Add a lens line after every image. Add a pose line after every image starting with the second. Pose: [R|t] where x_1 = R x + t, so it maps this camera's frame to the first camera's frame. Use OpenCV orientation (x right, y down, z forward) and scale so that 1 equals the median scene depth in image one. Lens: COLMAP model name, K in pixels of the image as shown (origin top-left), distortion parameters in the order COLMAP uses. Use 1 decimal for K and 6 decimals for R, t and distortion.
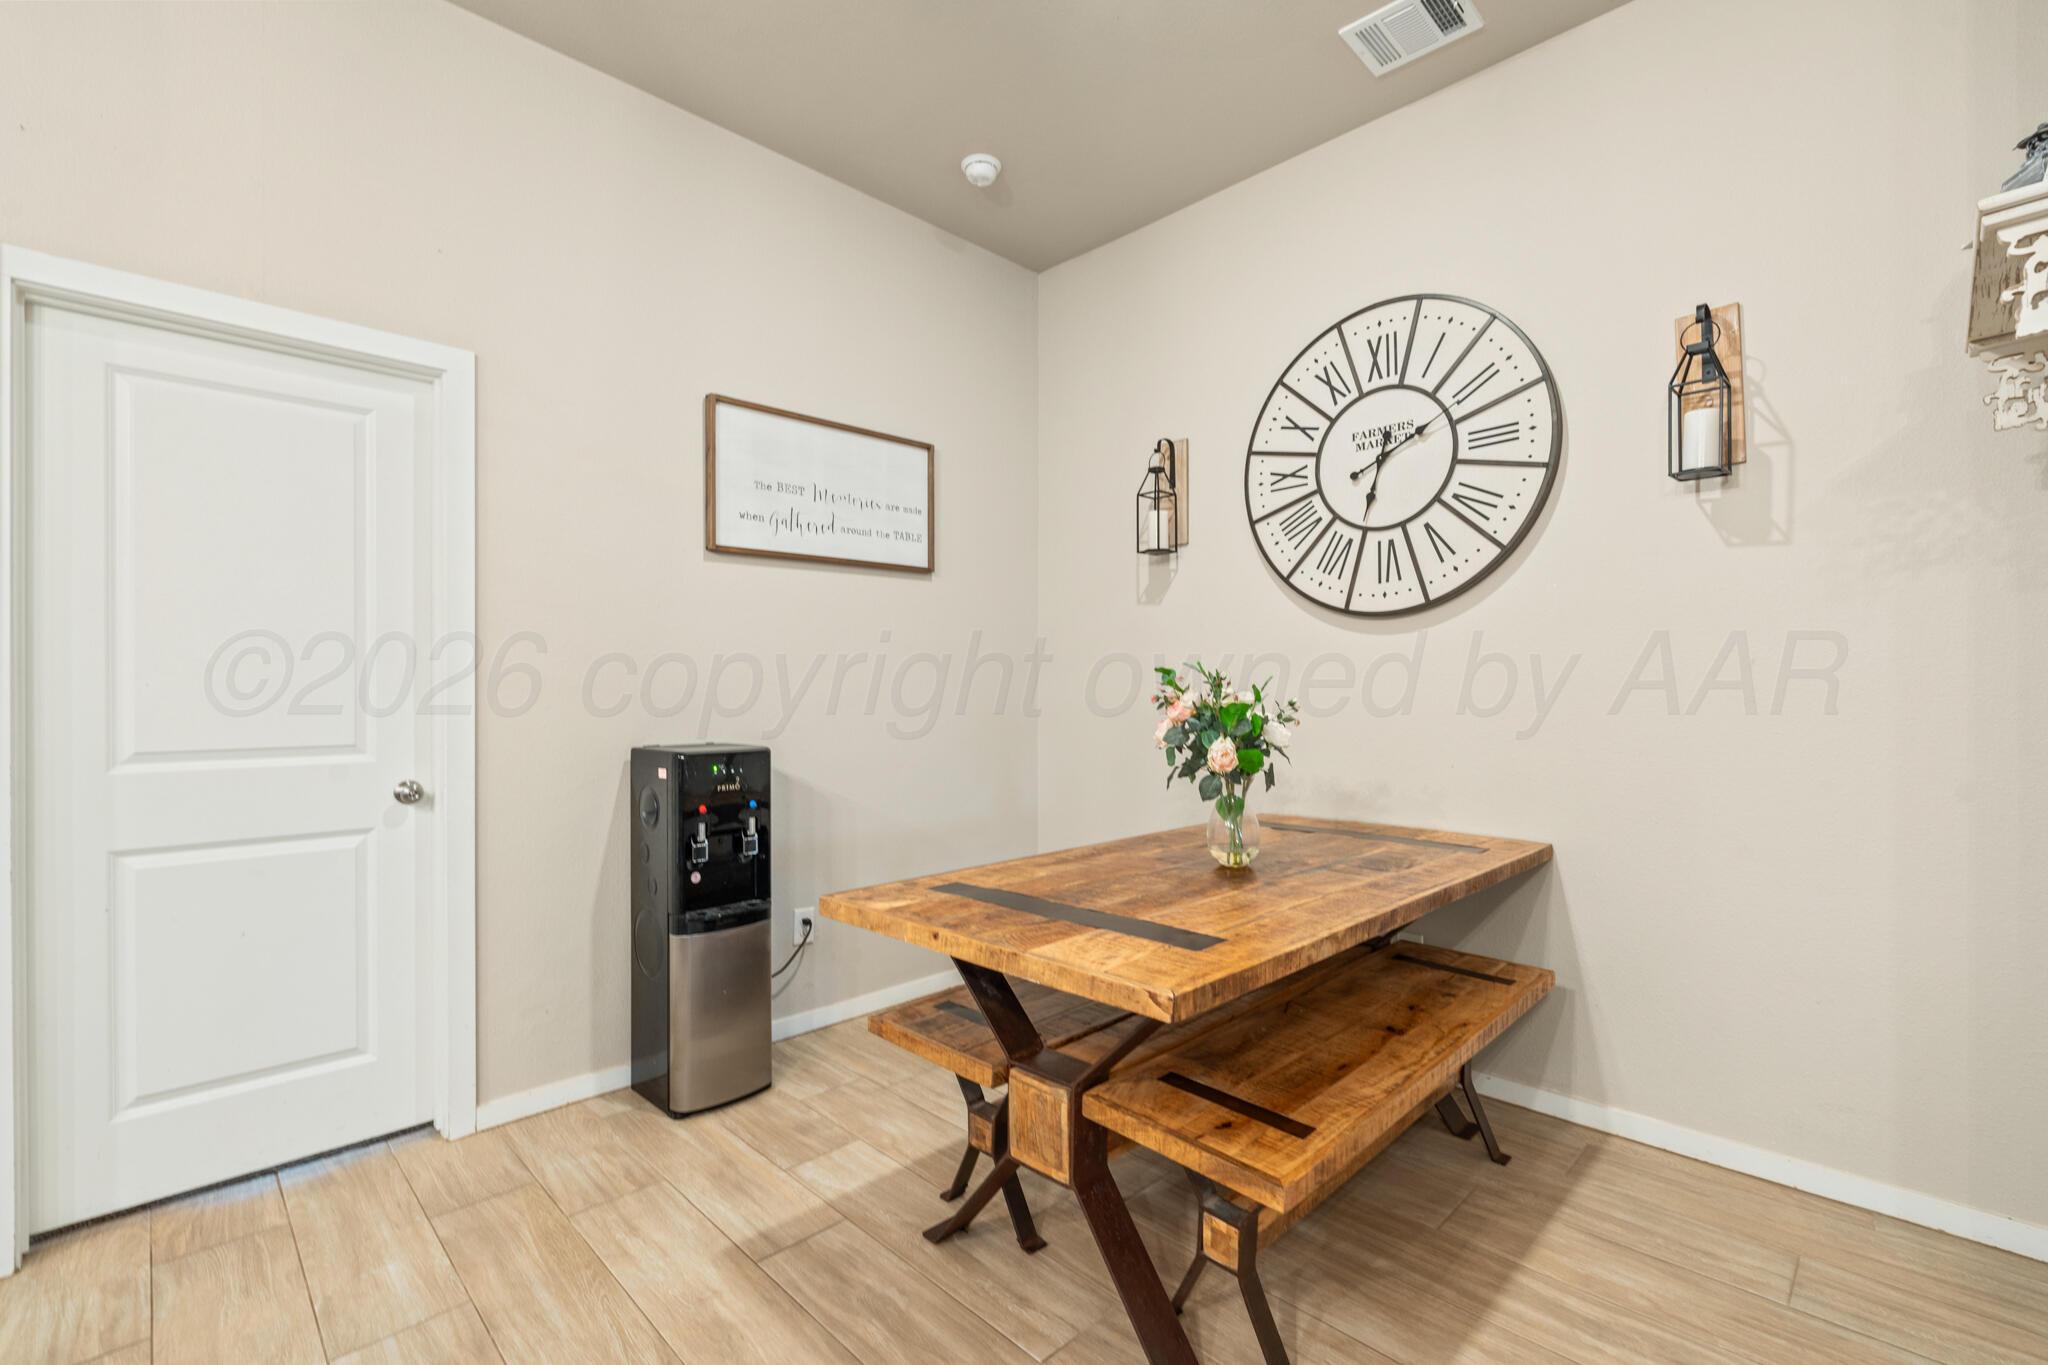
lens RADIAL K [[900.9, 0, 1015.2], [0, 900.9, 687.6], [0, 0, 1]] dist [-0.005355, 0.000232]
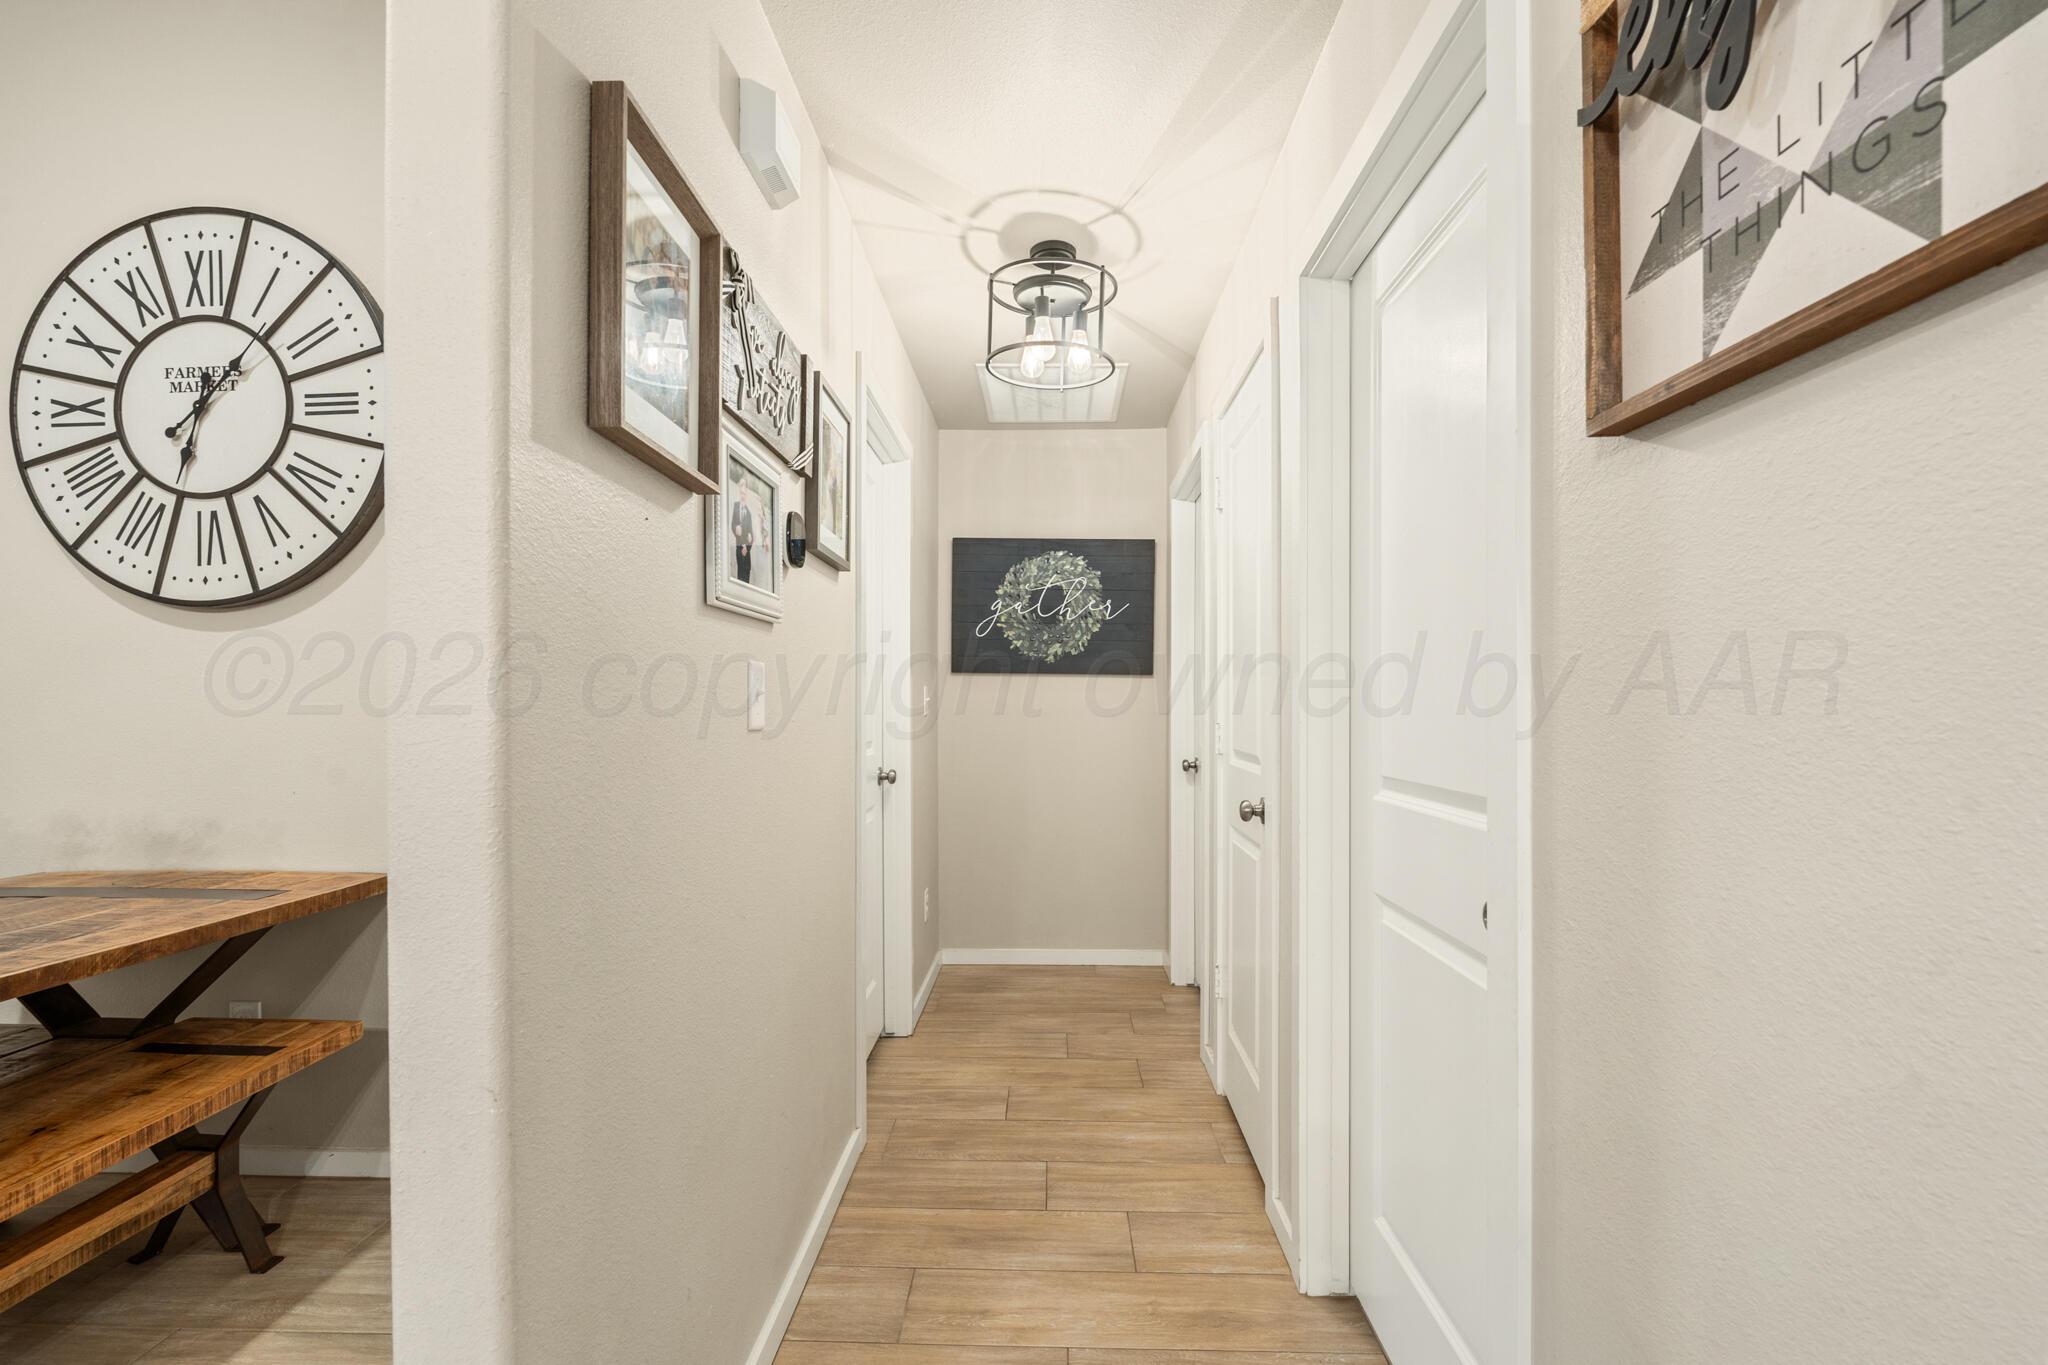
lens RADIAL K [[900.9, 0, 1050.2], [0, 900.9, 702.3], [0, 0, 1]] dist [-0.005355, 0.000232]
pose [[0.709508, -0.000689, 0.704697, 0.380512], [-0.002153, 0.999993, 0.003145, -0.000313], [-0.704694, -0.003749, 0.709502, -0.079957]]
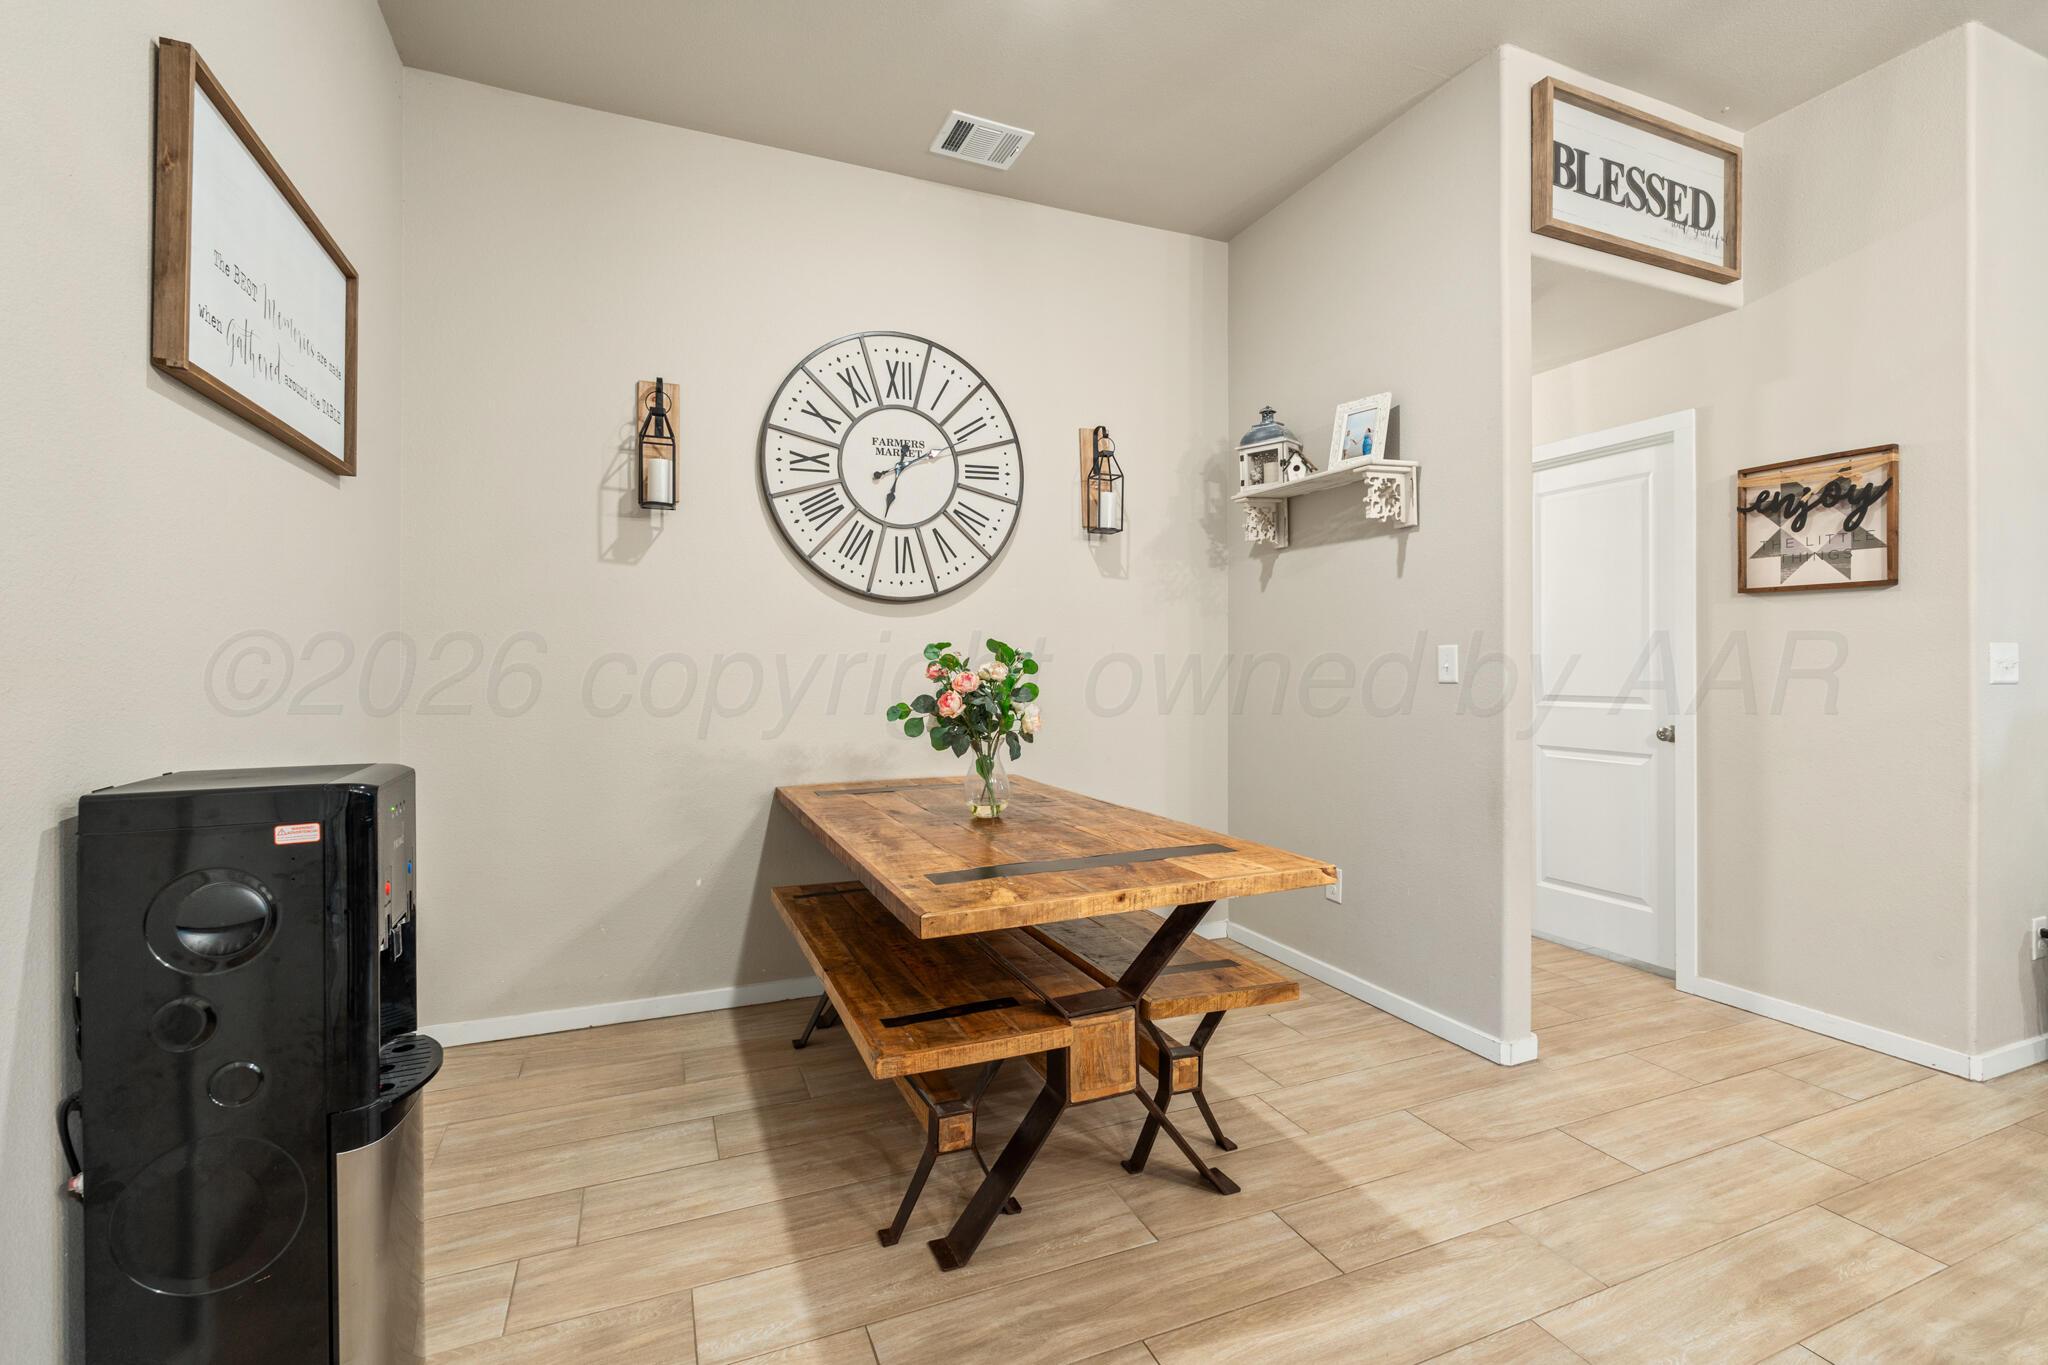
lens RADIAL K [[900.9, 0, 1042.8], [0, 900.9, 666.7], [0, 0, 1]] dist [-0.005355, 0.000232]
pose [[0.358542, -0.001957, 0.933512, -0.619779], [-0.001412, 0.999996, 0.002639, 0.002383], [-0.933513, -0.002264, 0.358537, 0.403633]]
